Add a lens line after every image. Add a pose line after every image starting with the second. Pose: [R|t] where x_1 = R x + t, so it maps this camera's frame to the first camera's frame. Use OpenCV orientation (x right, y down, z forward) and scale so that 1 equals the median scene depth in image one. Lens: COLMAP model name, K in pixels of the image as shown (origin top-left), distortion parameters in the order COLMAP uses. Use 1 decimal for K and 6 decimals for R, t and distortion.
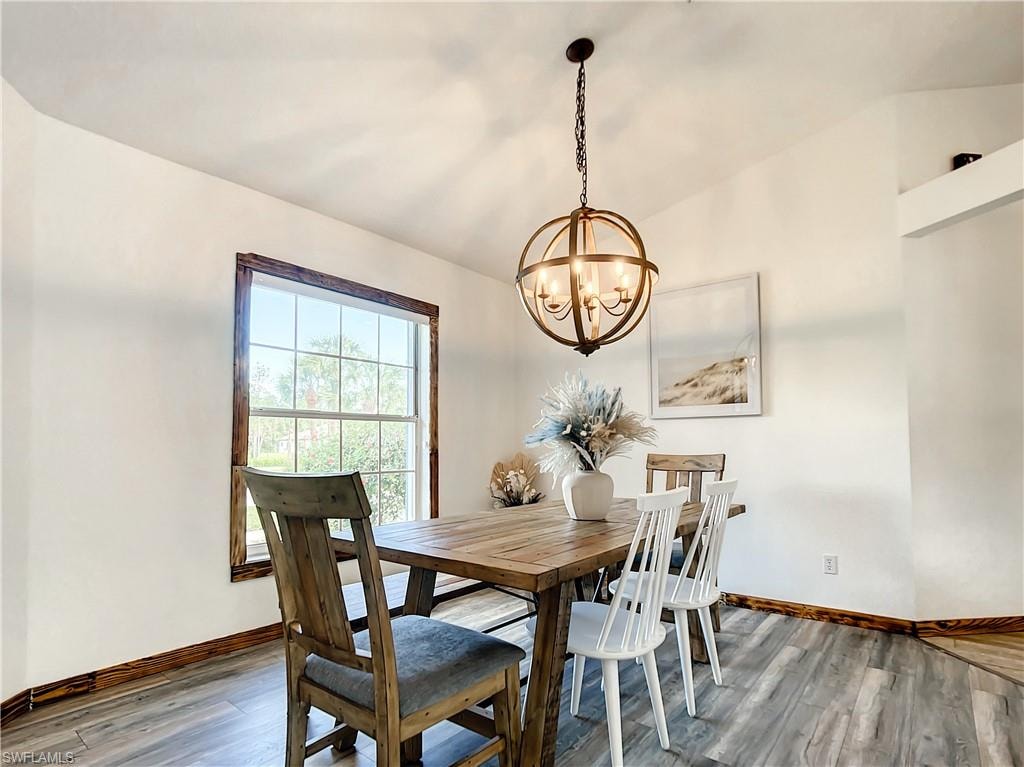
lens RADIAL K [[641.3, 0, 512.8], [0, 641.3, 420.9], [0, 0, 1]] dist [-0.050732, 0.000779]
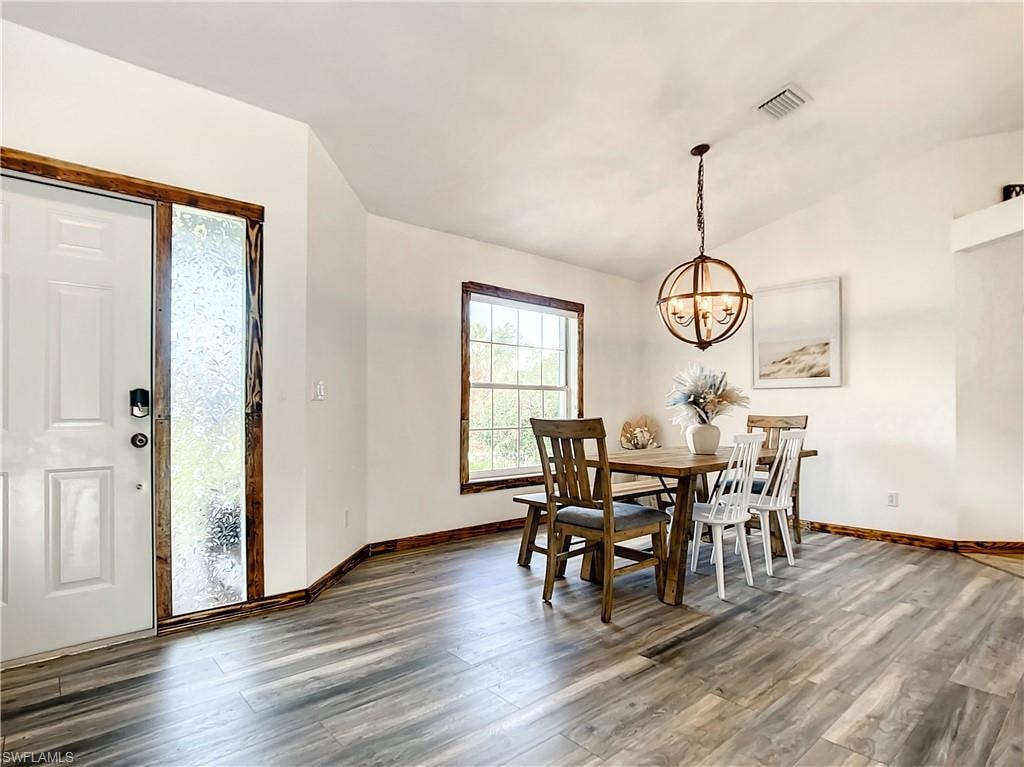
lens RADIAL K [[526.9, 0, 504.9], [0, 526.9, 407.9], [0, 0, 1]] dist [-0.038889, 0.012822]
pose [[0.971957, 0.006250, -0.235077, -0.044981], [0.002420, 0.999328, 0.036577, -0.008757], [0.235148, -0.036120, 0.971288, -0.302974]]
